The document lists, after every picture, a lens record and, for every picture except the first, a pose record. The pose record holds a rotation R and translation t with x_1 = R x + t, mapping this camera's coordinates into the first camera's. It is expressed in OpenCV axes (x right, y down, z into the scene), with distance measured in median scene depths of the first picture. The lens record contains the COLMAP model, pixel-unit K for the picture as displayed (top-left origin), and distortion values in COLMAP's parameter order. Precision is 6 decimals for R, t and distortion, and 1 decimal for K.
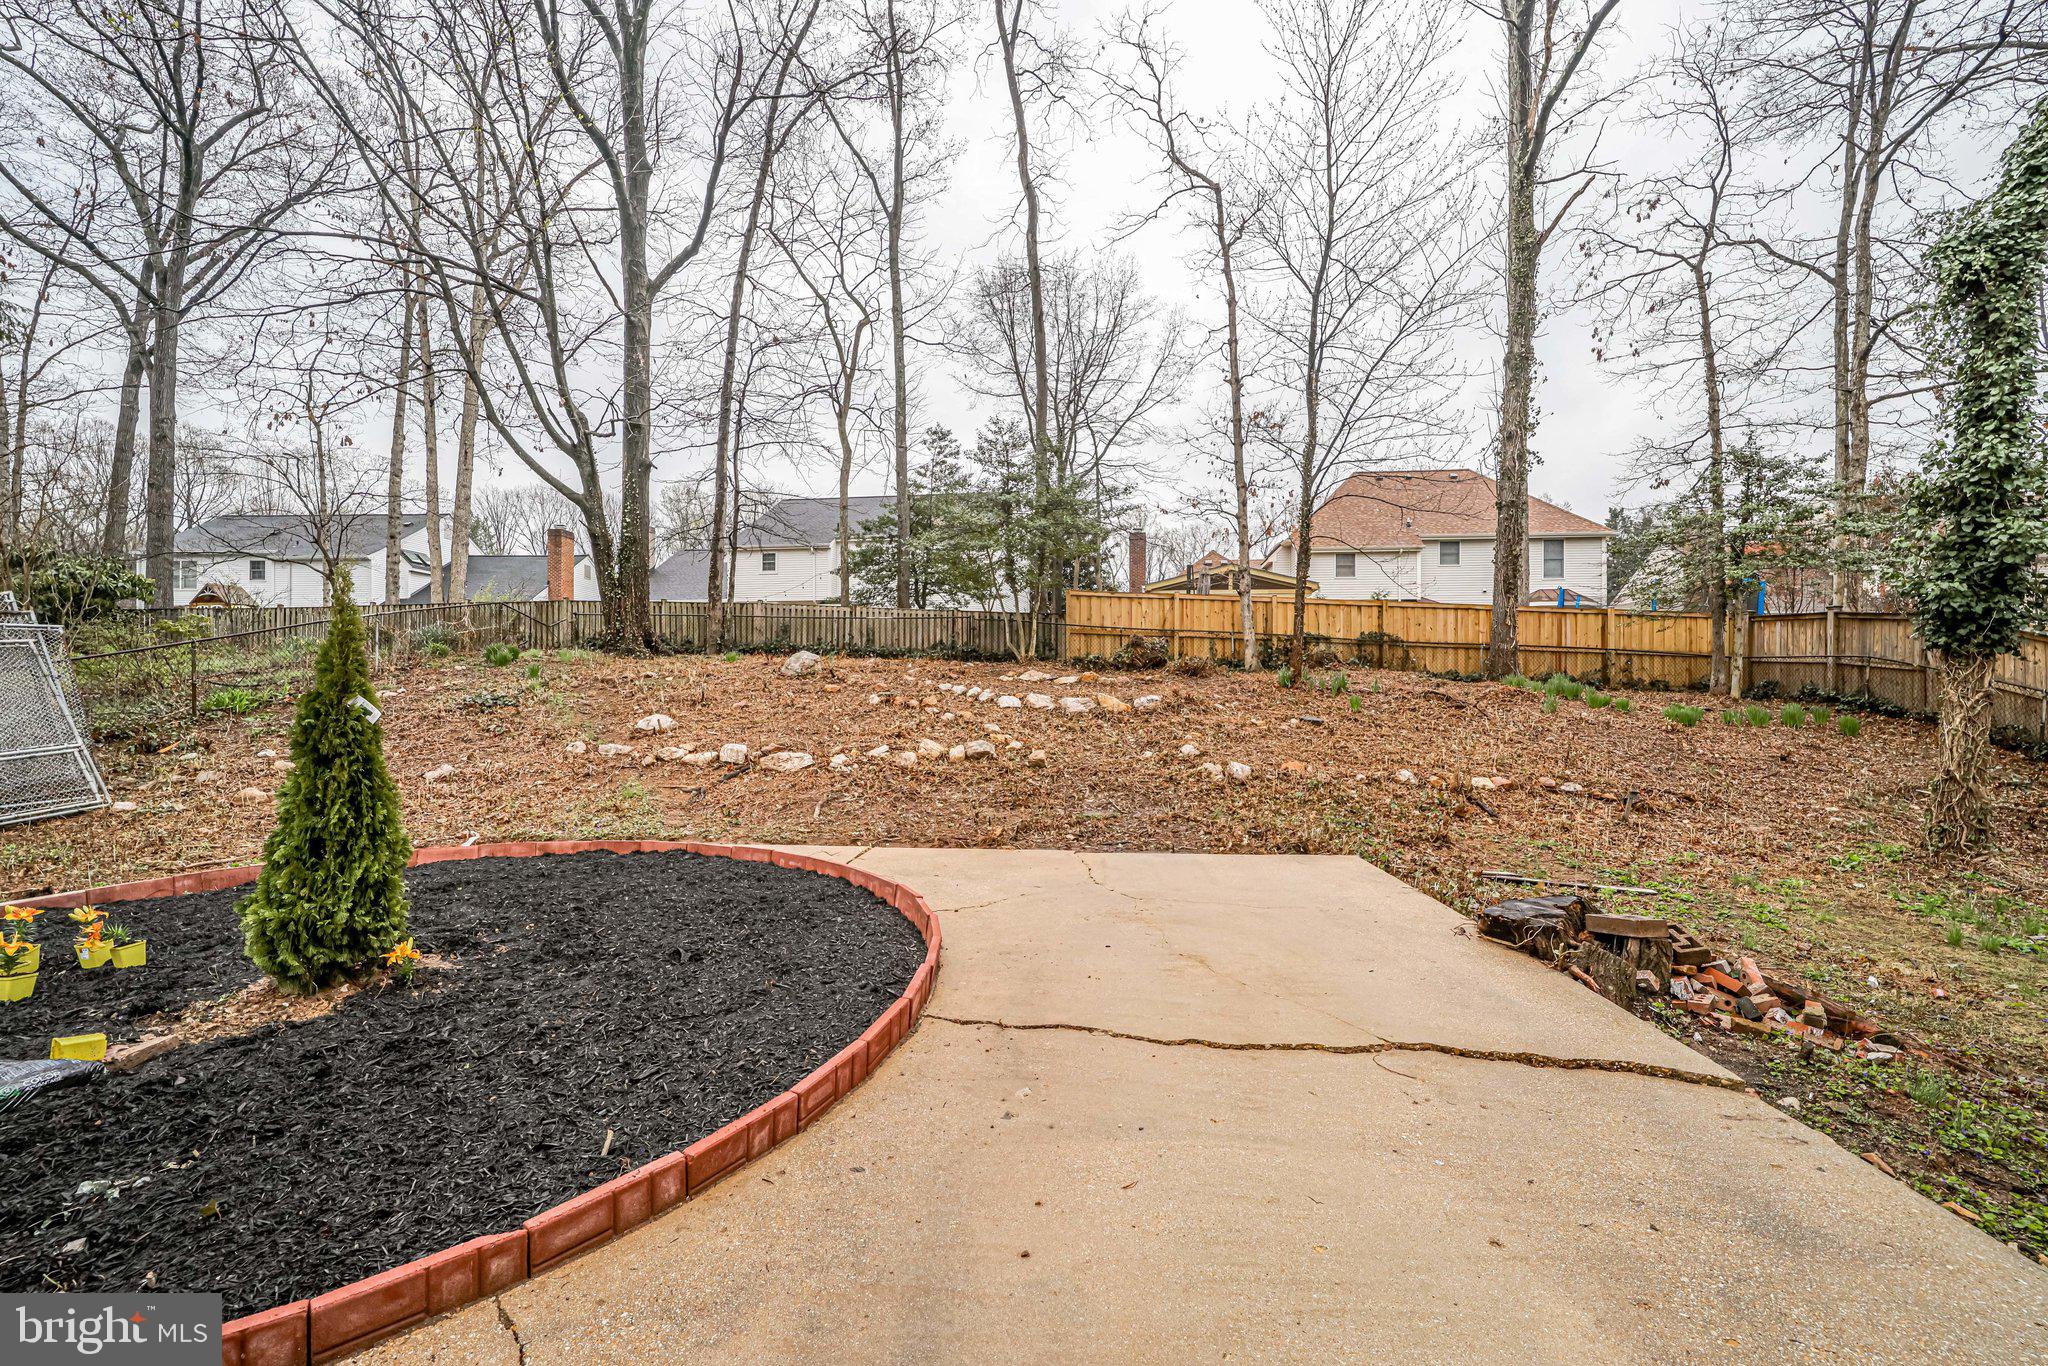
lens RADIAL K [[832.7, 0, 1016.6], [0, 832.7, 635.8], [0, 0, 1]] dist [-0.002457, -0.000384]
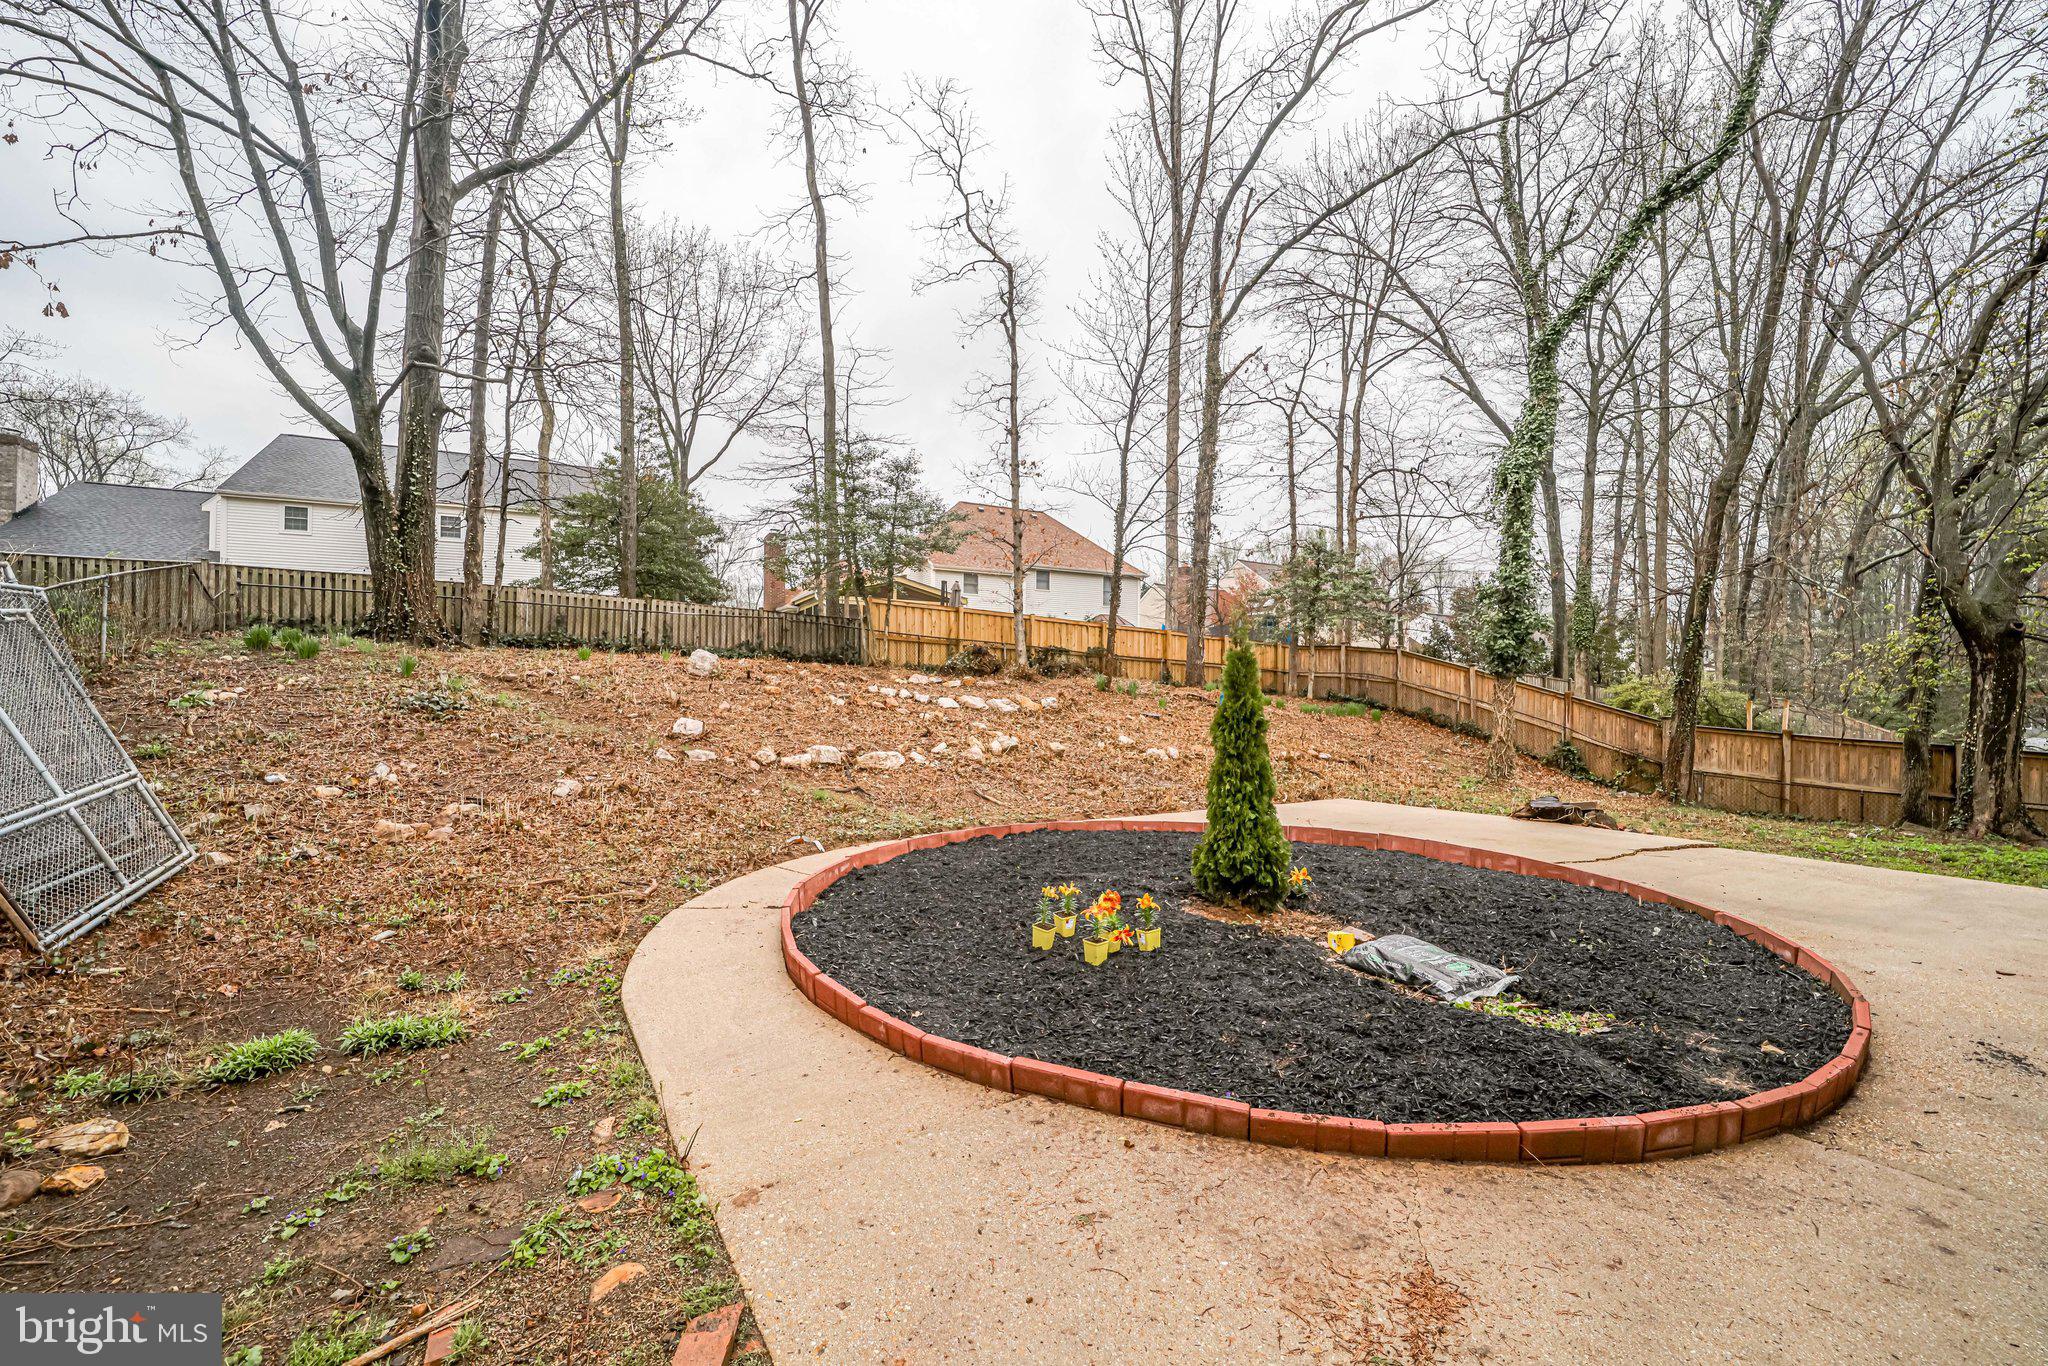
lens RADIAL K [[832.7, 0, 1016.6], [0, 832.7, 635.8], [0, 0, 1]] dist [-0.002457, -0.000384]
pose [[0.818927, 0.042037, 0.572356, -0.409228], [-0.041990, 0.999030, -0.013295, 0.000090], [-0.572359, -0.013145, 0.819897, 0.020796]]
